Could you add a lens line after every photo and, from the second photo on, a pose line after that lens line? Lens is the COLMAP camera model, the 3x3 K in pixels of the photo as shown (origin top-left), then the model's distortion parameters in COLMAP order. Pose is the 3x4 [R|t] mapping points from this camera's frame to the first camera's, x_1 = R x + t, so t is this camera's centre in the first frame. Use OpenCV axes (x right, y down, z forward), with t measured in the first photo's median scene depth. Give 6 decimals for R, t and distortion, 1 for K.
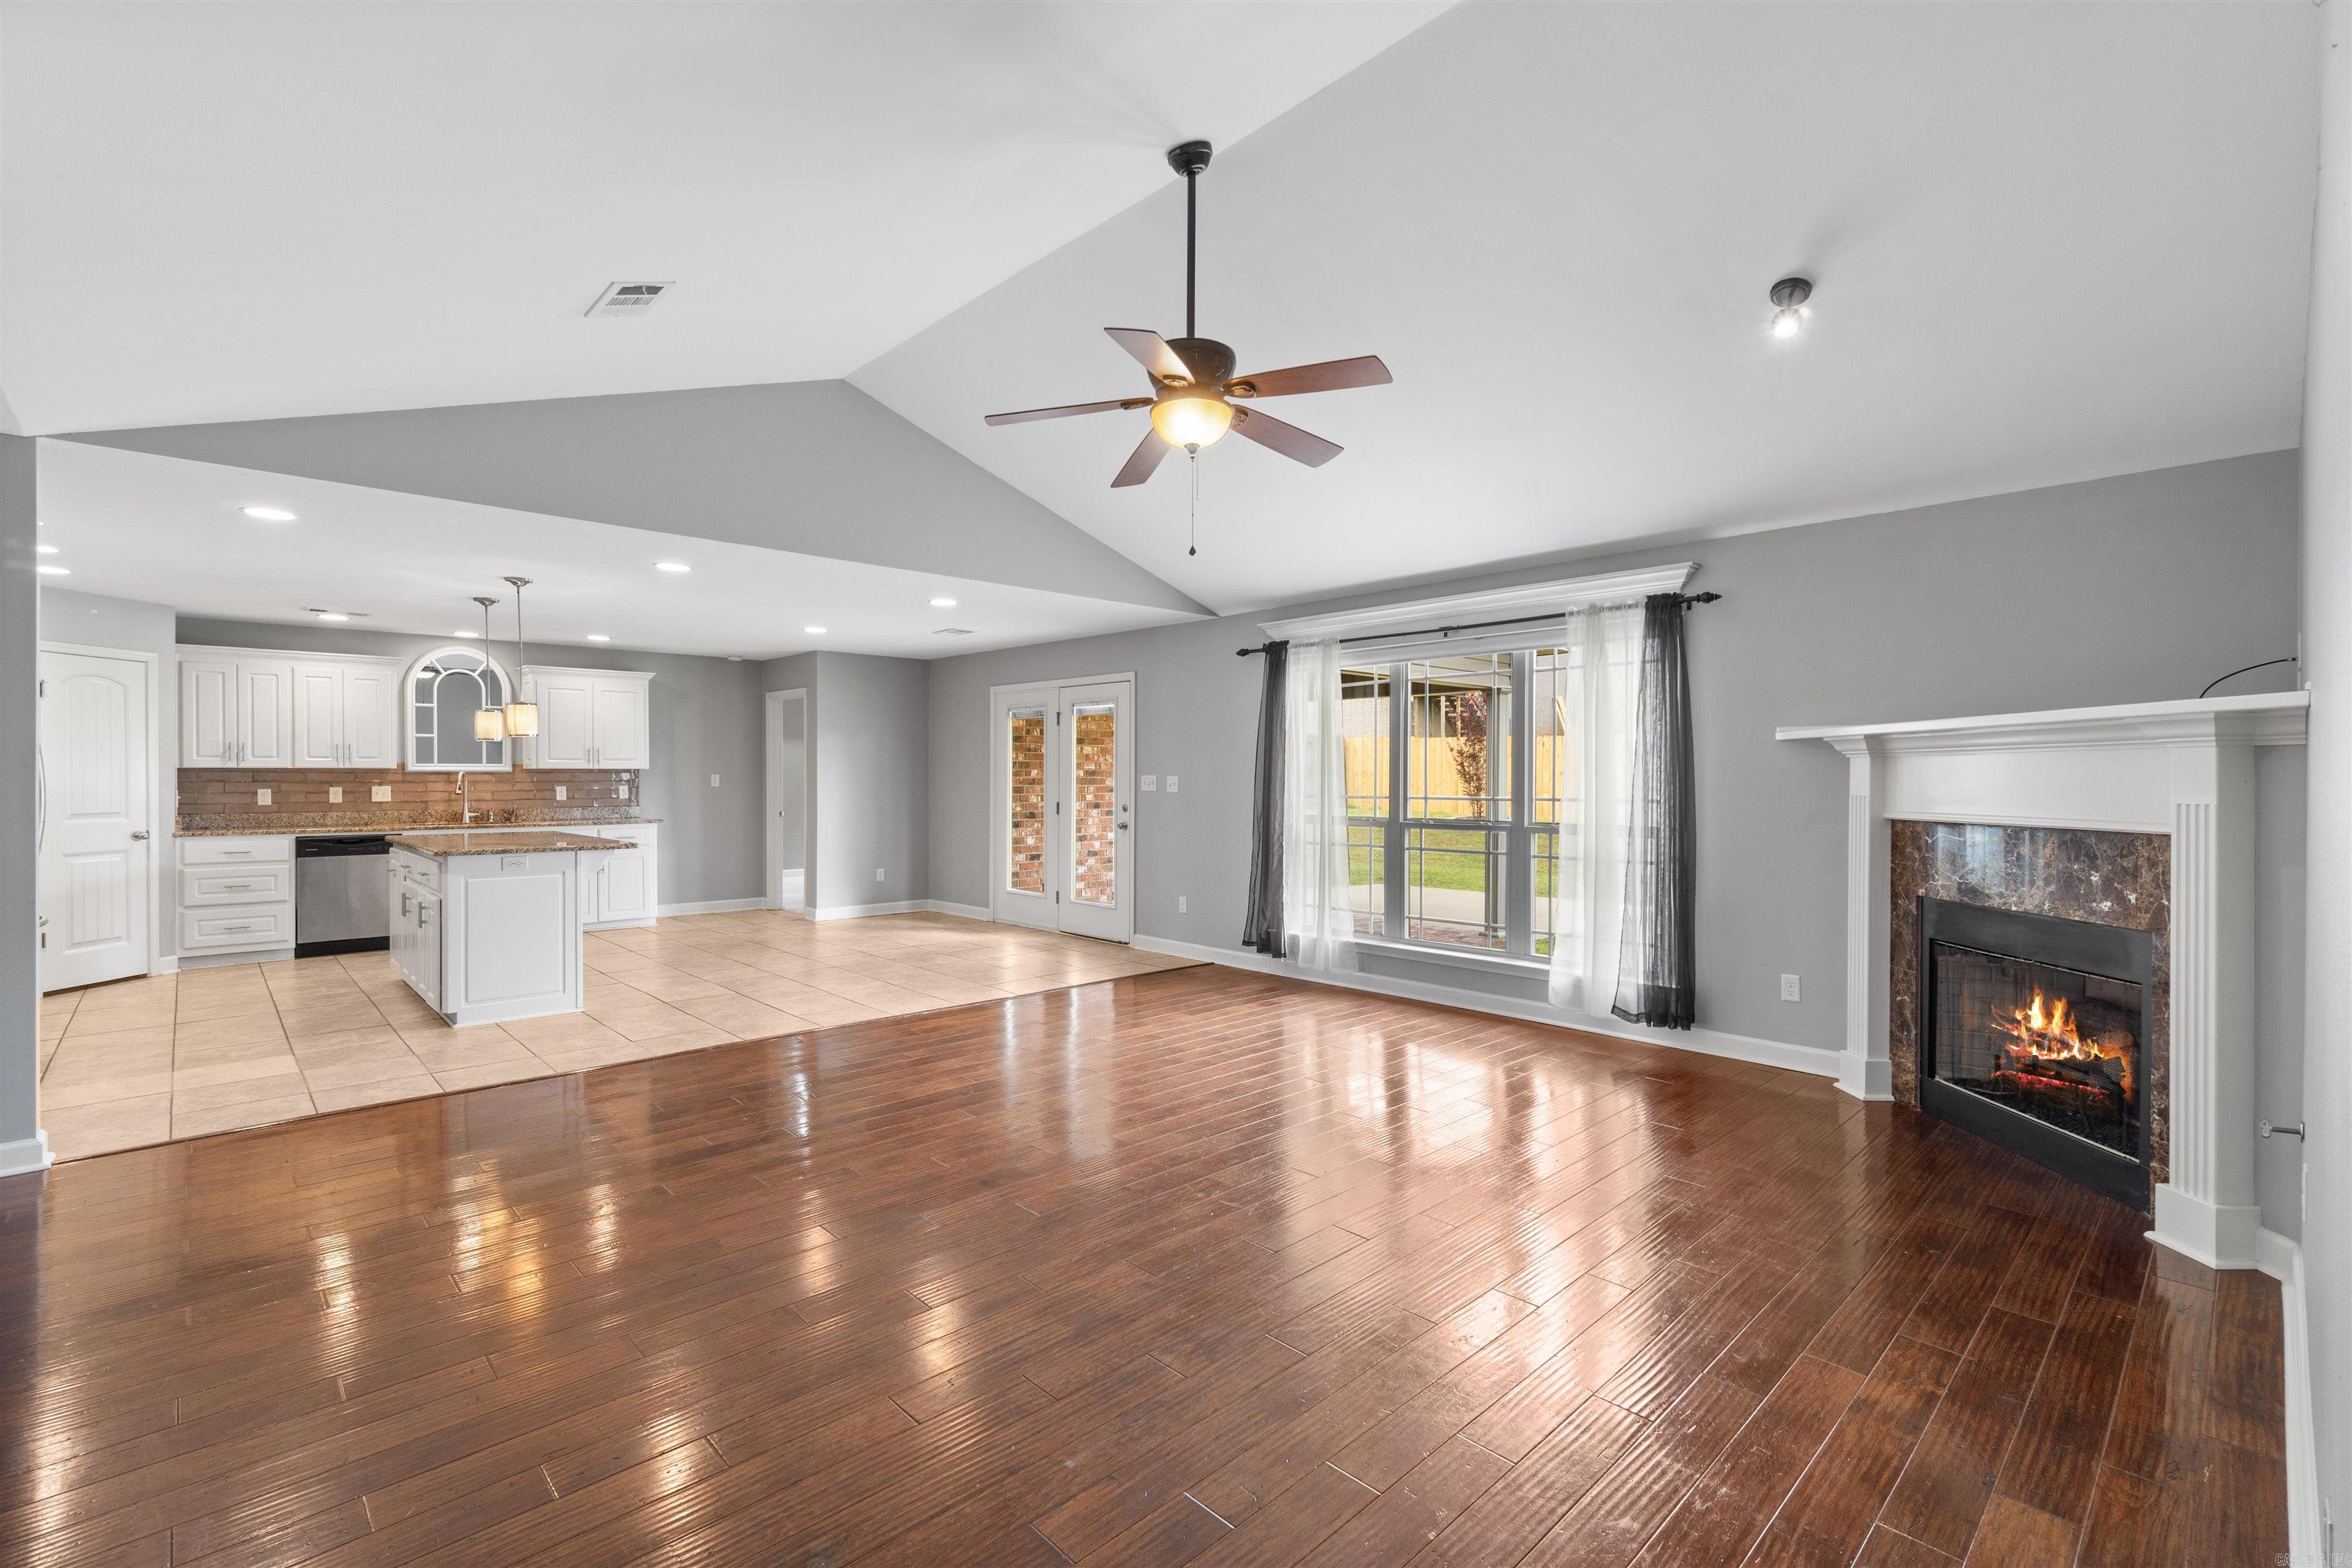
lens RADIAL K [[1020.4, 0, 1170.3], [0, 1020.4, 787.0], [0, 0, 1]] dist [-0.006988, 0.002528]
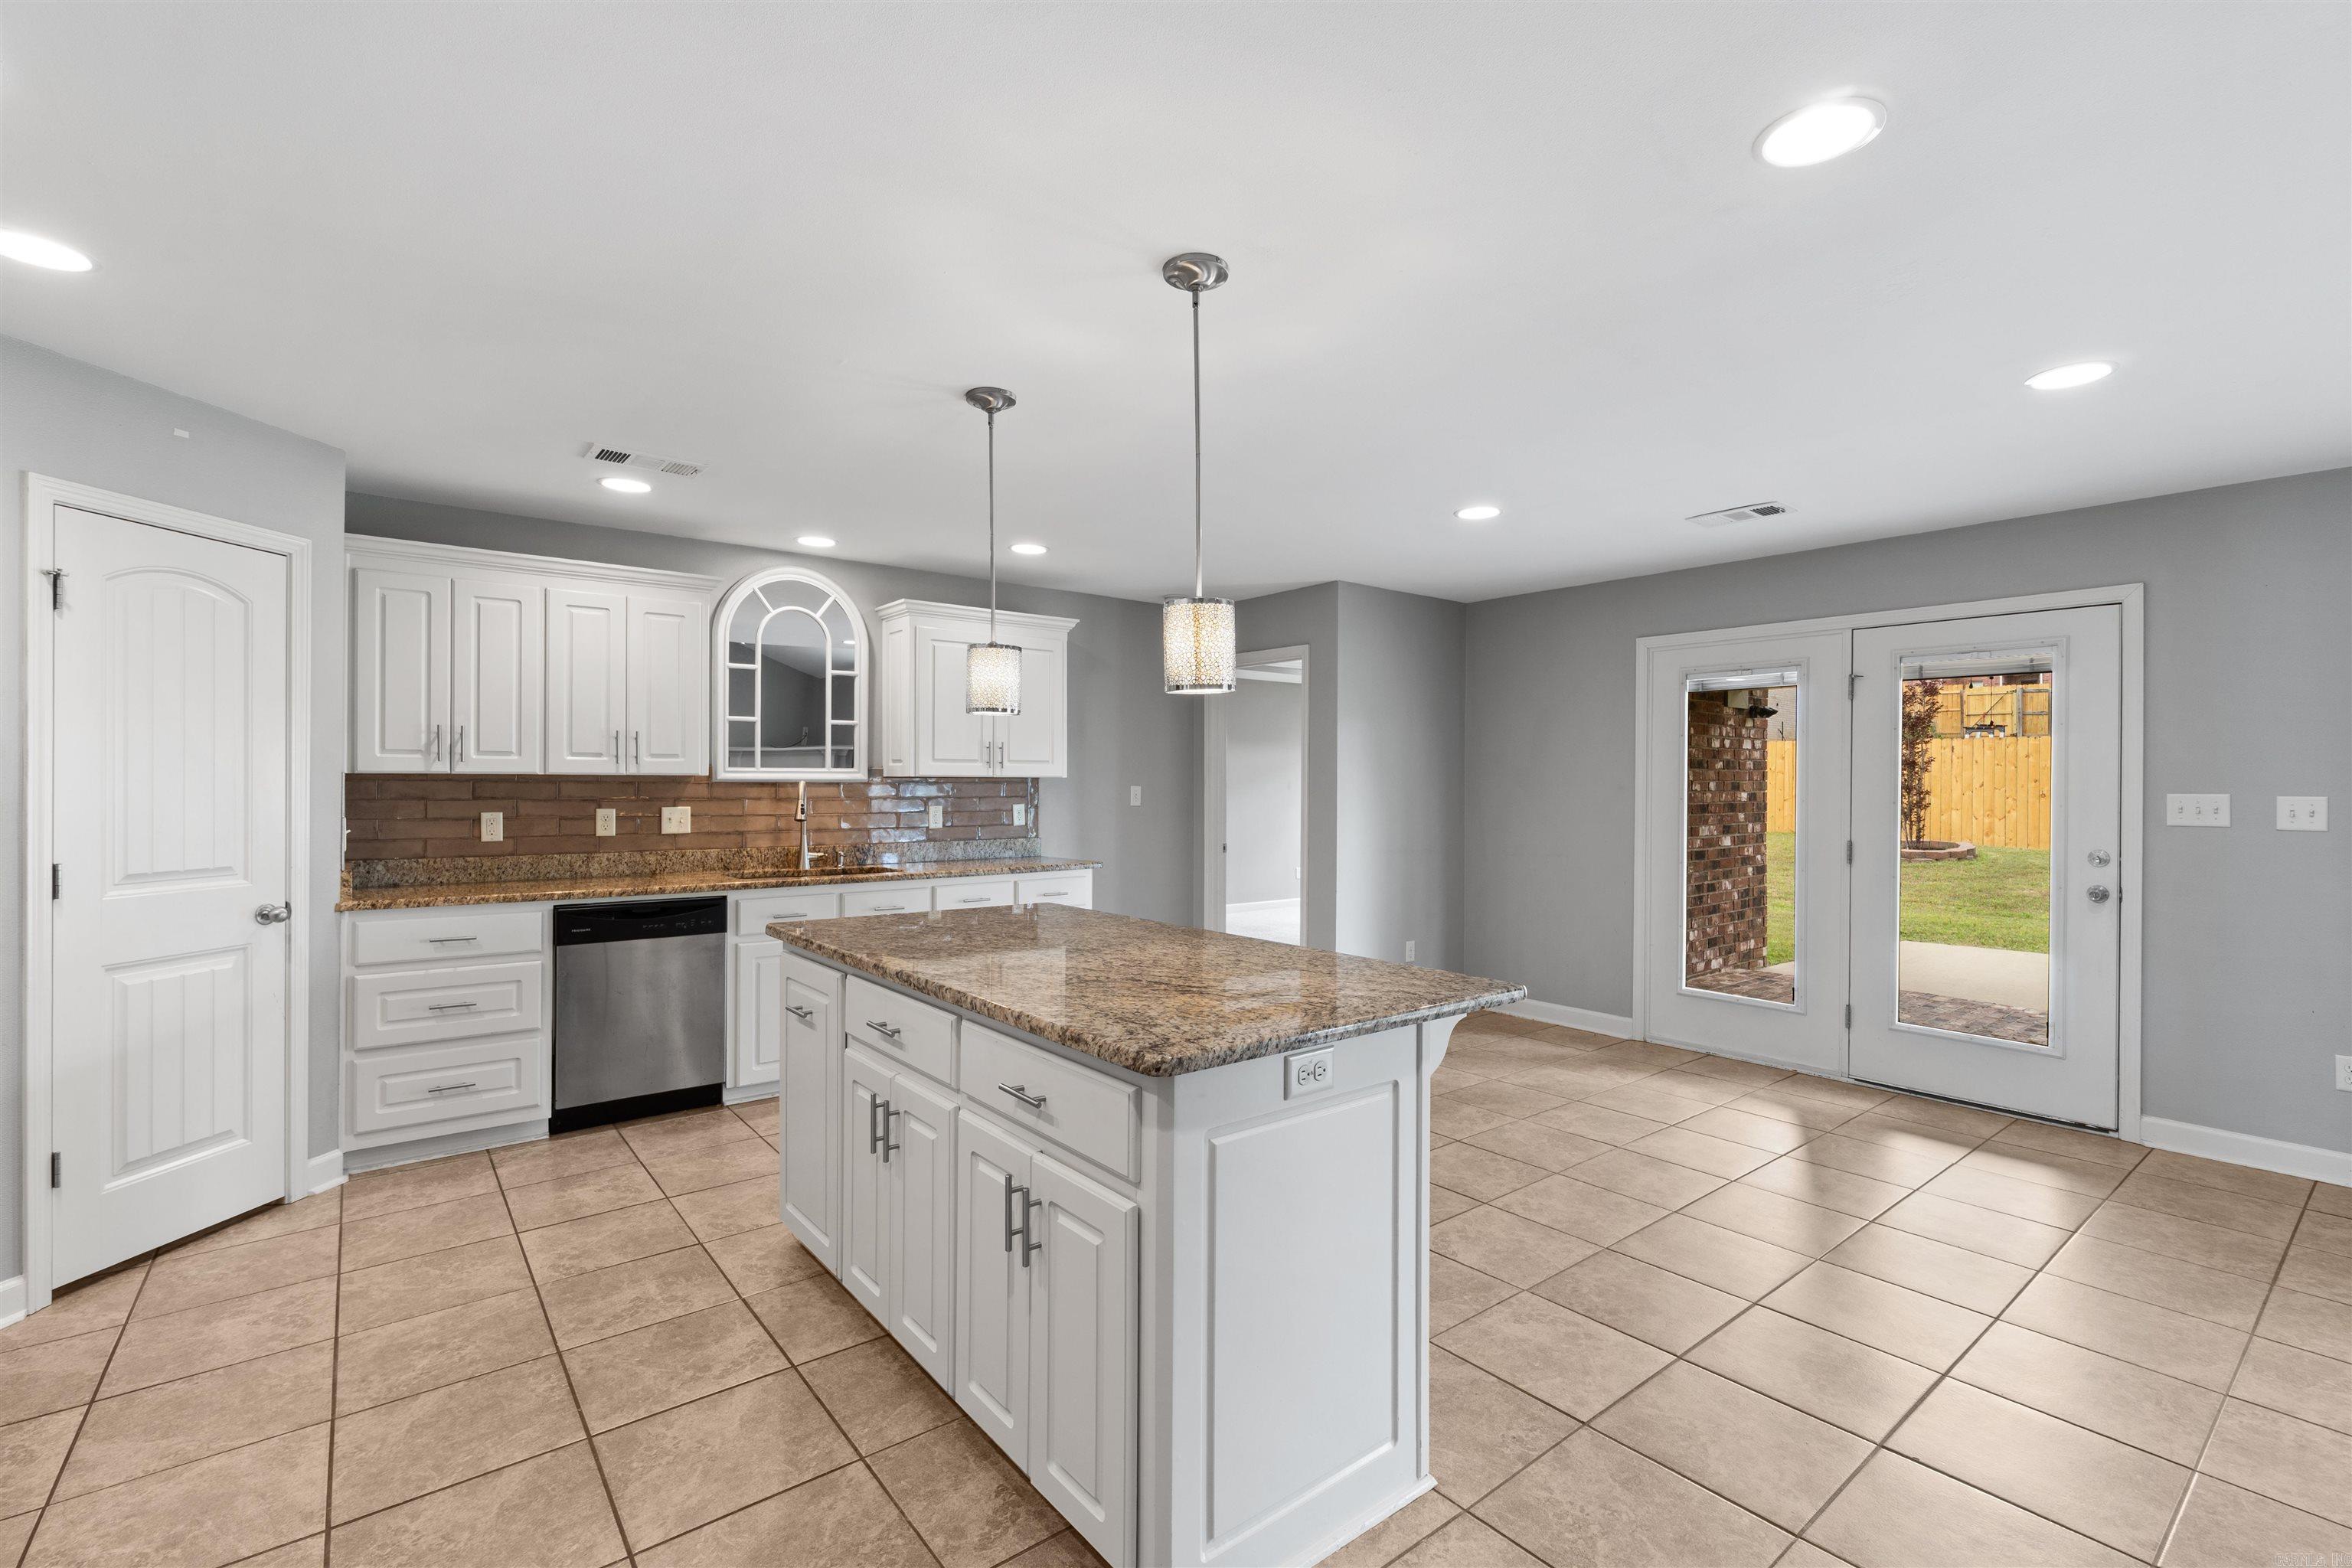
lens RADIAL K [[1020.4, 0, 1181.1], [0, 1020.4, 789.0], [0, 0, 1]] dist [-0.006988, 0.002528]
pose [[0.995854, 0.003130, -0.090916, -0.511277], [-0.003814, 0.999966, -0.007356, -0.008841], [0.090890, 0.007672, 0.995831, 0.527722]]
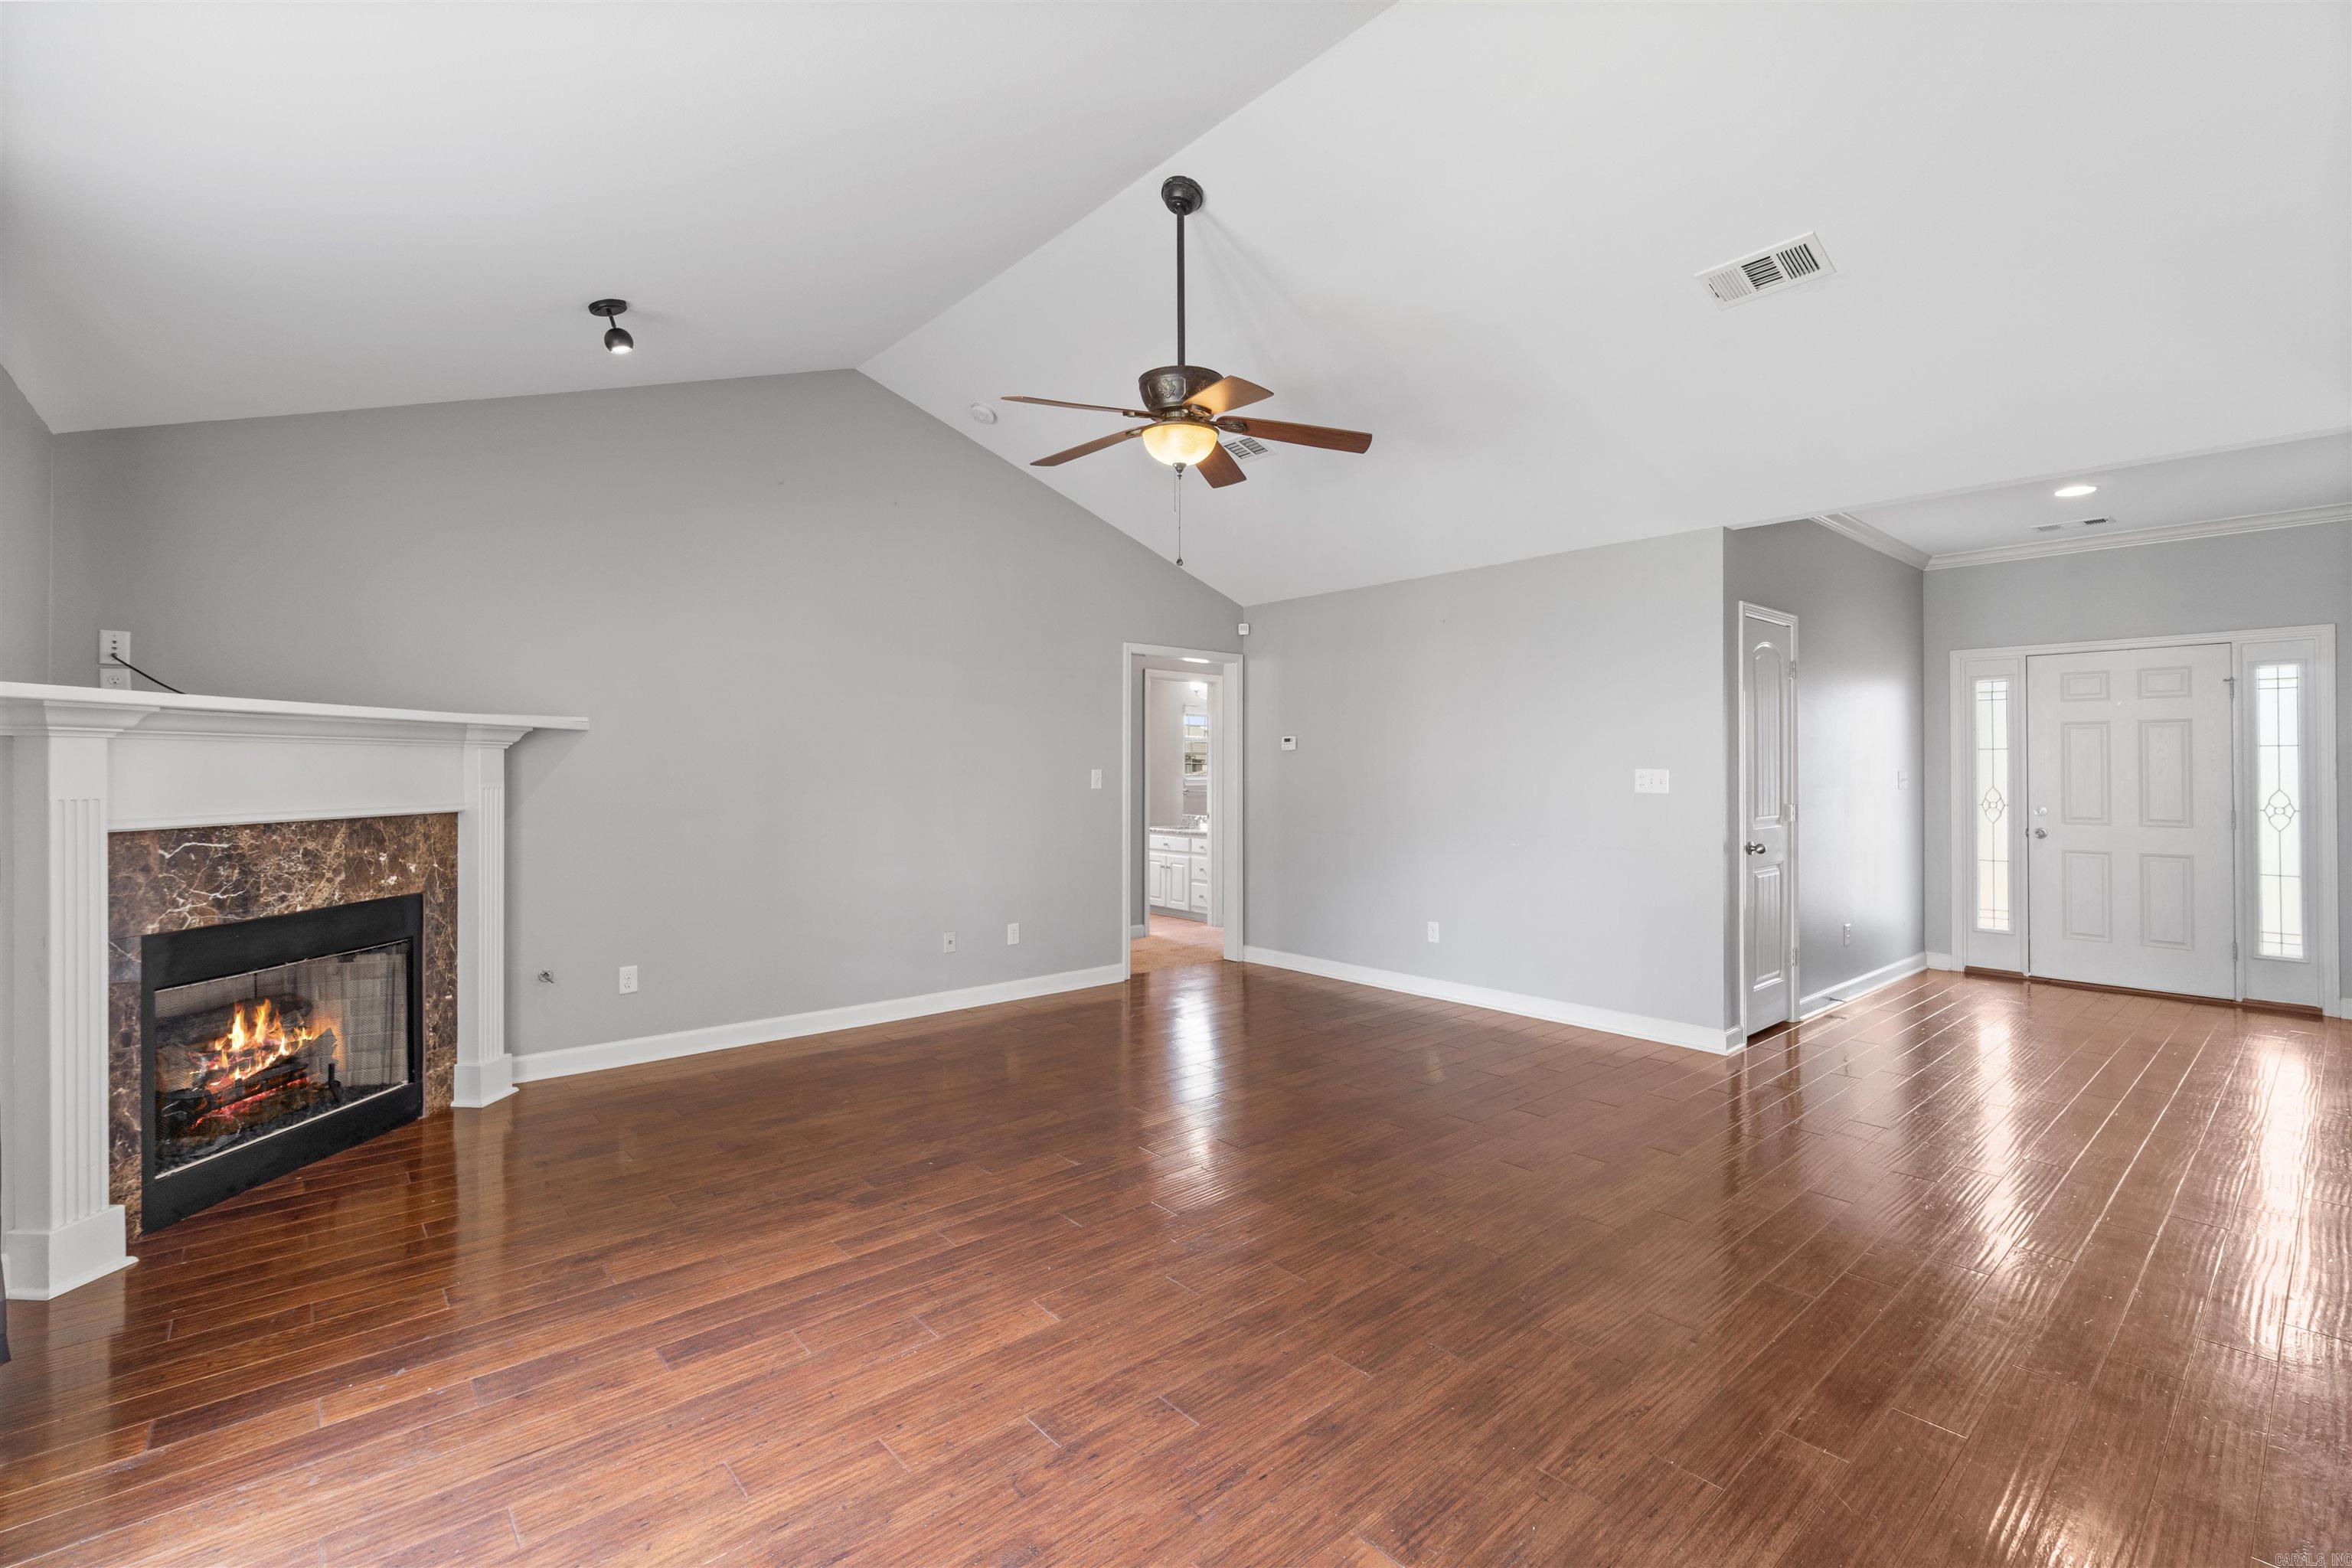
lens RADIAL K [[1020.4, 0, 1170.5], [0, 1020.4, 759.9], [0, 0, 1]] dist [-0.006988, 0.002528]
pose [[-0.998260, -0.001913, 0.058939, -0.013081], [-0.001739, 0.999994, 0.002994, -0.011270], [-0.058944, 0.002886, -0.998257, 0.958210]]
